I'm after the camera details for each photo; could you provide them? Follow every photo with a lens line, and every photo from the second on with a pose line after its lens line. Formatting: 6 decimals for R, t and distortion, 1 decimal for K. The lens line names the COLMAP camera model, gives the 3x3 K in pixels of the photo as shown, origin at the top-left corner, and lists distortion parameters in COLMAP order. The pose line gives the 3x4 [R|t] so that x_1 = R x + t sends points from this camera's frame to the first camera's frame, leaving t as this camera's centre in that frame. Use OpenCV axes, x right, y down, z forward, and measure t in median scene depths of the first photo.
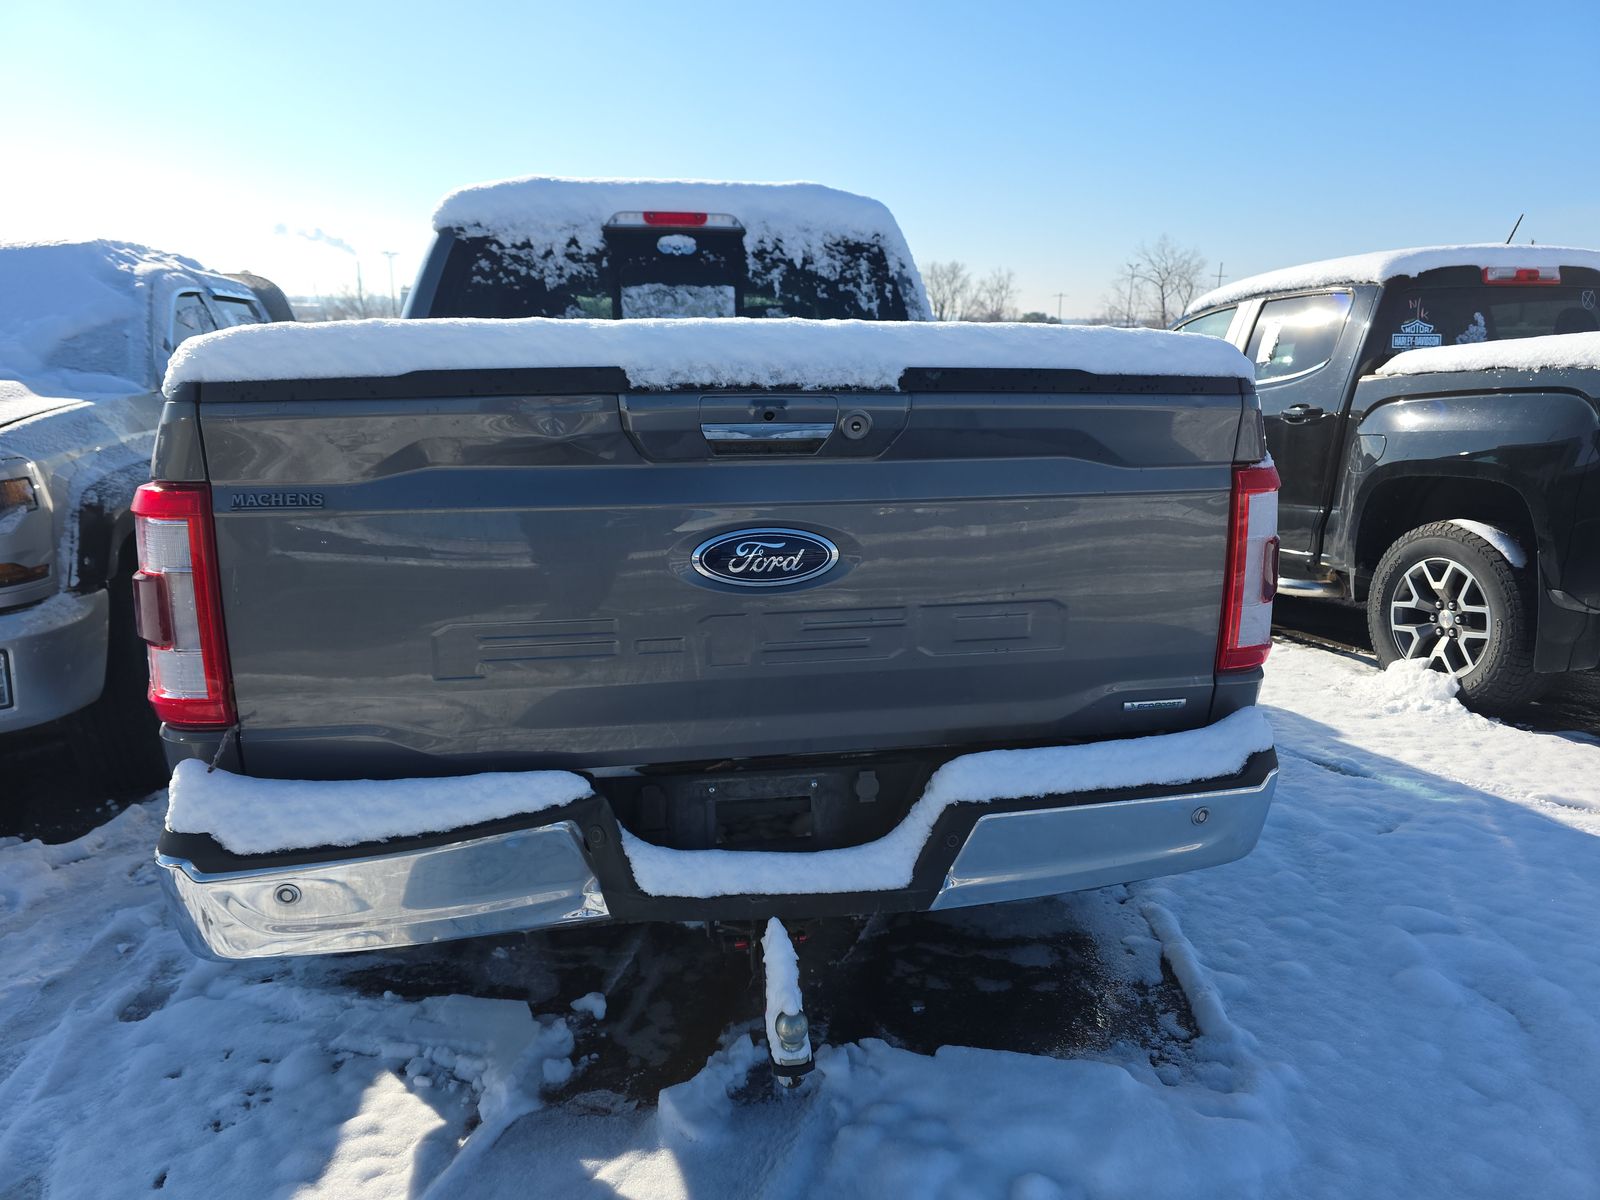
lens RADIAL K [[1080.9, 0, 796.5], [0, 1080.9, 592.9], [0, 0, 1]] dist [0.044342, -0.043728]
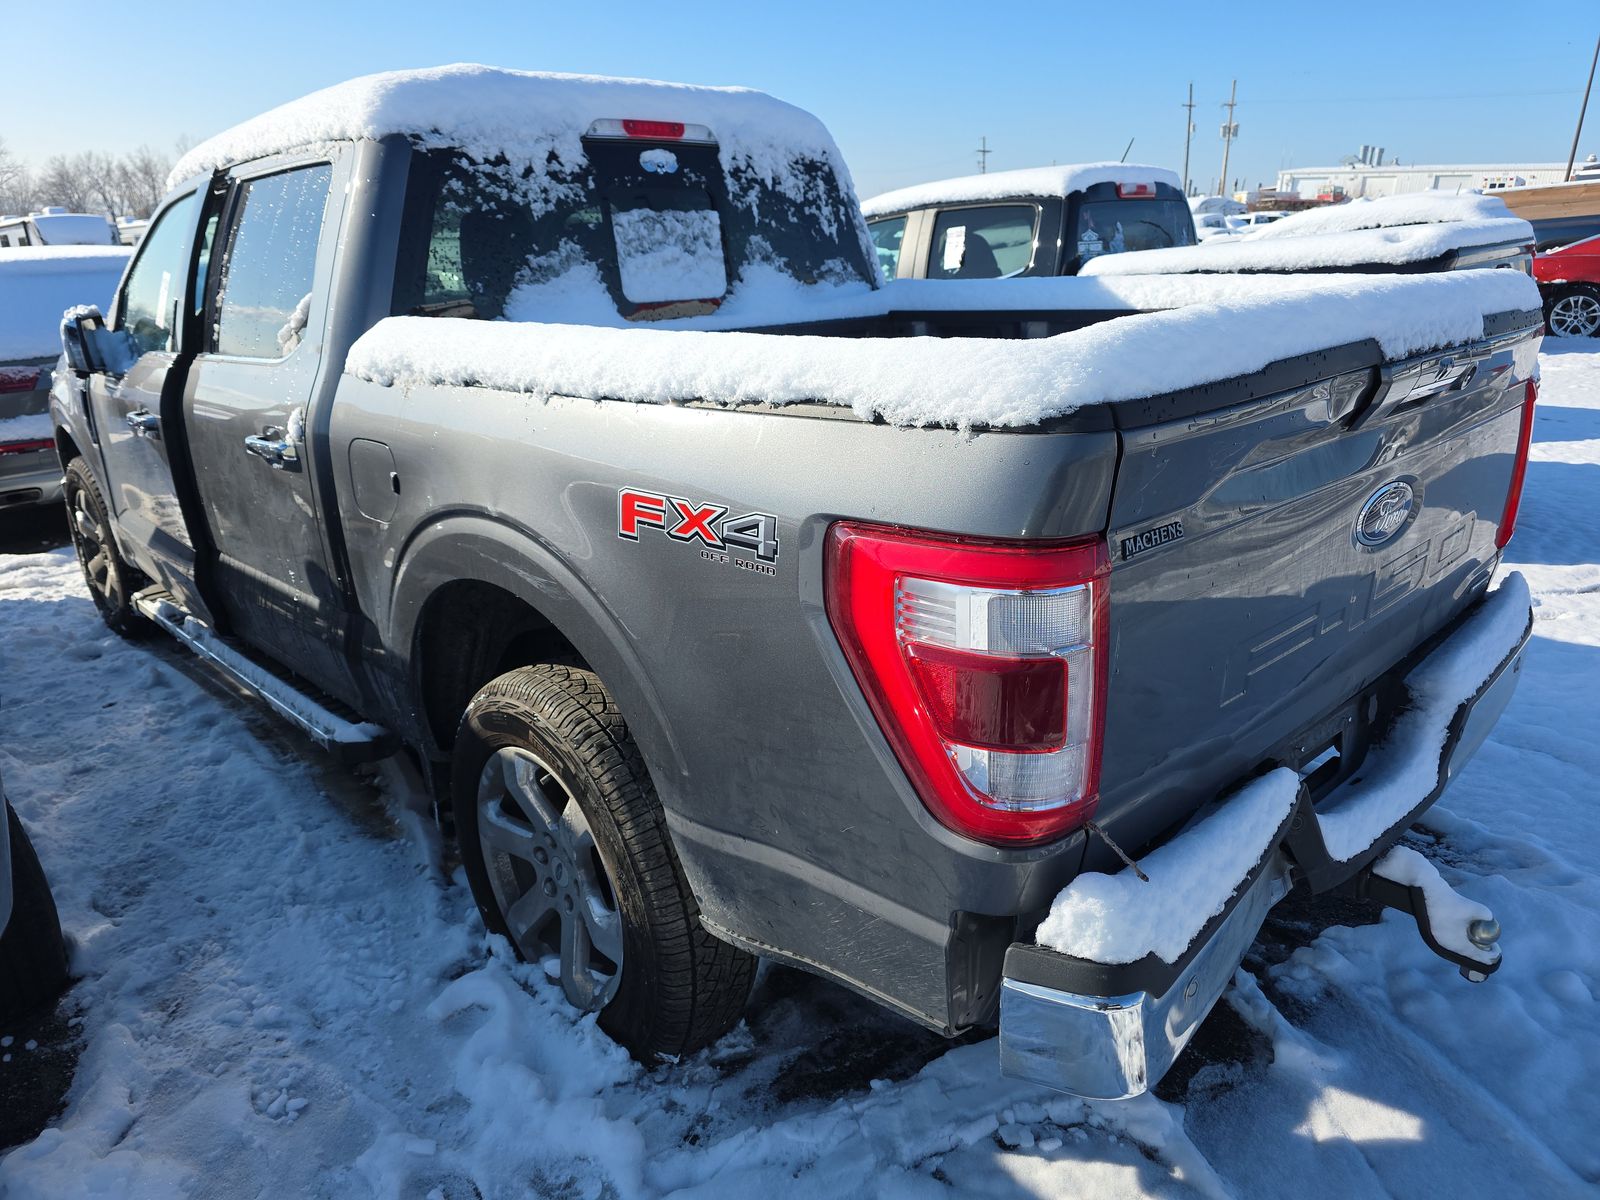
lens RADIAL K [[1080.9, 0, 798.6], [0, 1080.9, 595.1], [0, 0, 1]] dist [0.044342, -0.043728]
pose [[0.831760, -0.192718, 0.520609, -0.520243], [0.142821, 0.980527, 0.134791, -0.086997], [-0.536448, -0.037760, 0.843088, 0.212151]]
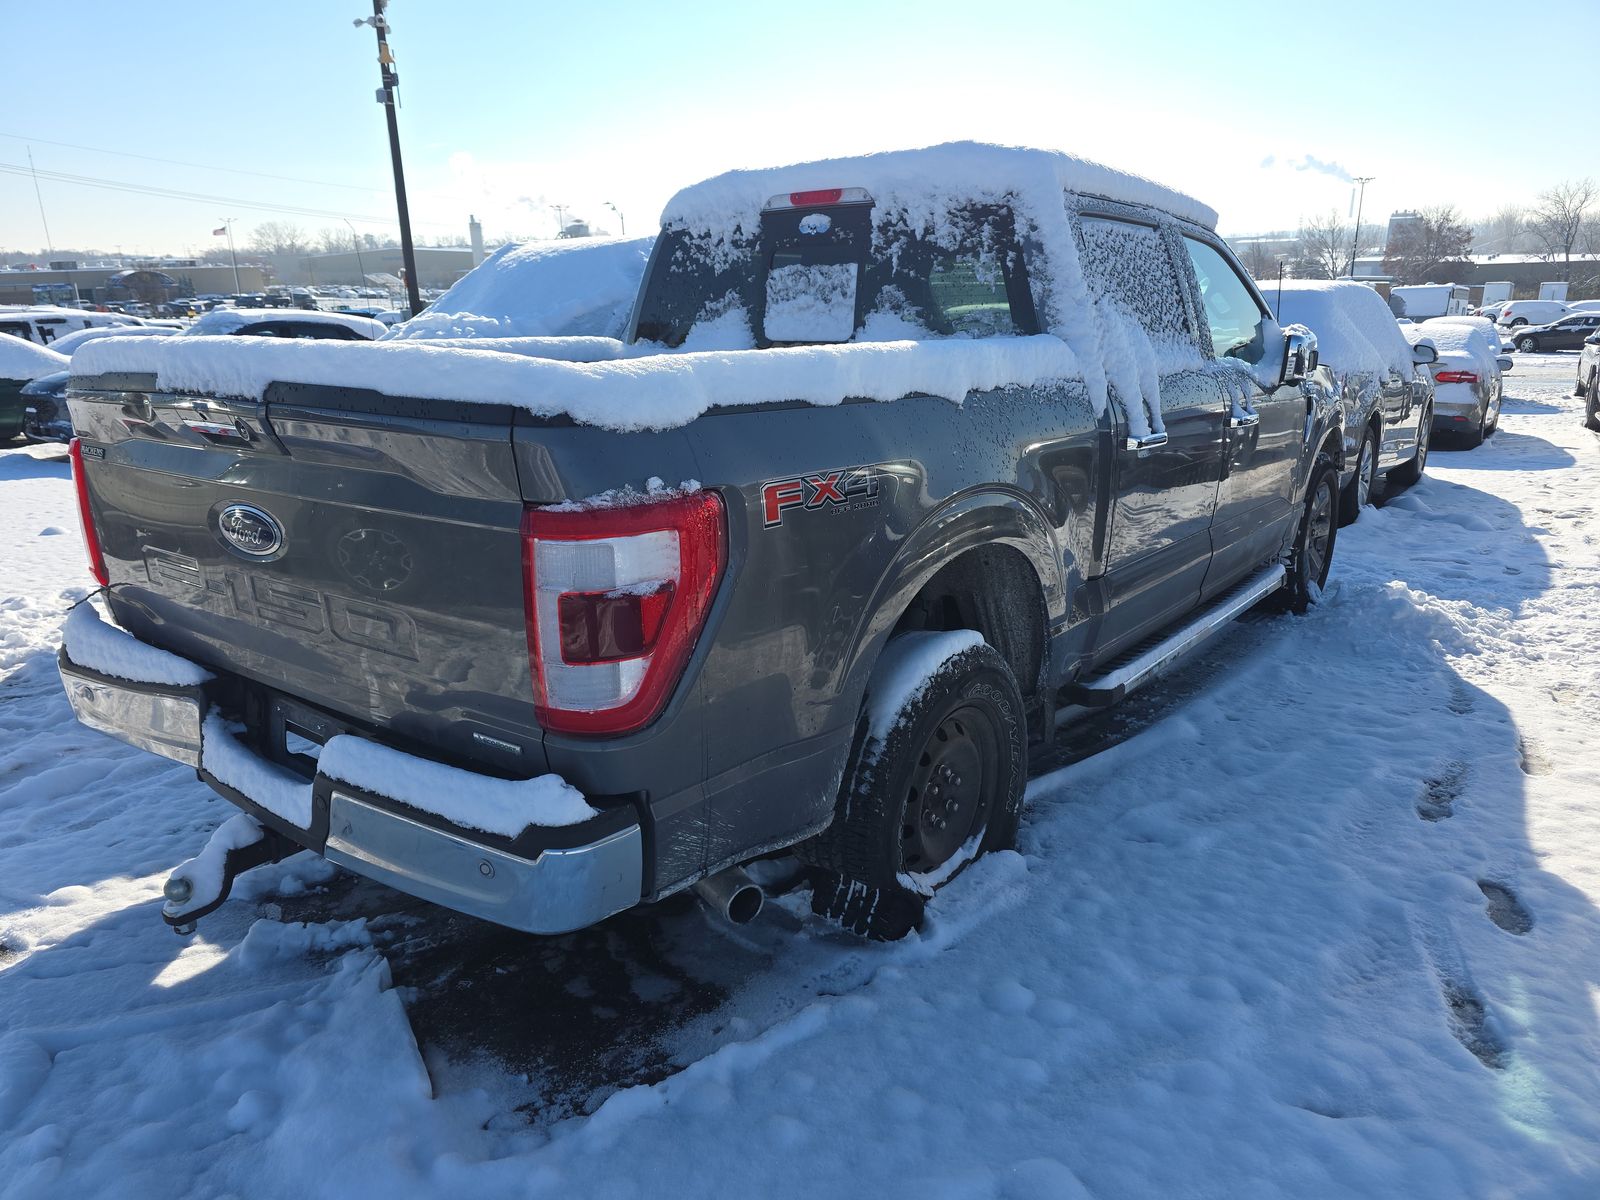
lens RADIAL K [[1080.9, 0, 792.1], [0, 1080.9, 606.5], [0, 0, 1]] dist [0.044342, -0.043728]
pose [[0.677444, 0.185900, -0.711696, 0.647359], [-0.138854, 0.982461, 0.124455, -0.094730], [0.722350, 0.014511, 0.691376, 0.293931]]
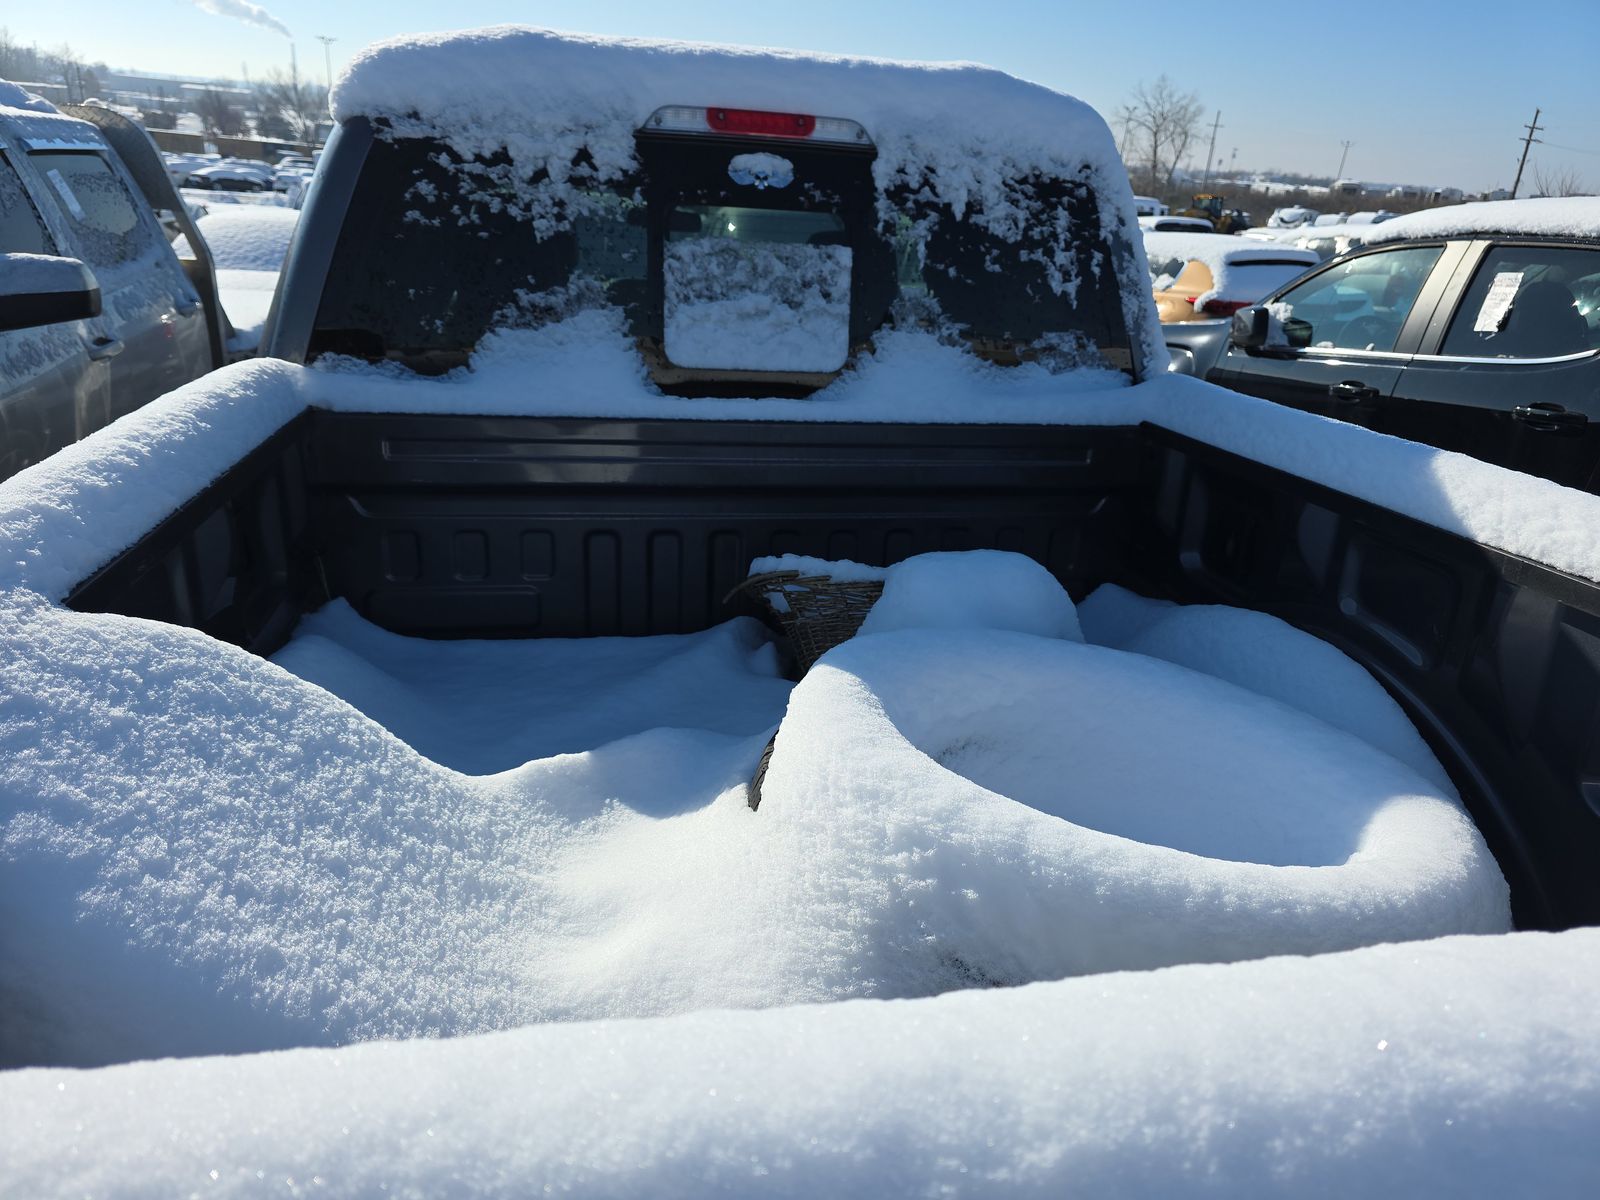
lens RADIAL K [[1080.9, 0, 805.6], [0, 1080.9, 606.0], [0, 0, 1]] dist [0.044342, -0.043728]
pose [[0.997670, 0.043102, 0.052878, -0.106089], [-0.050755, 0.986897, 0.153162, -0.178106], [-0.045584, -0.155489, 0.986785, 0.381441]]
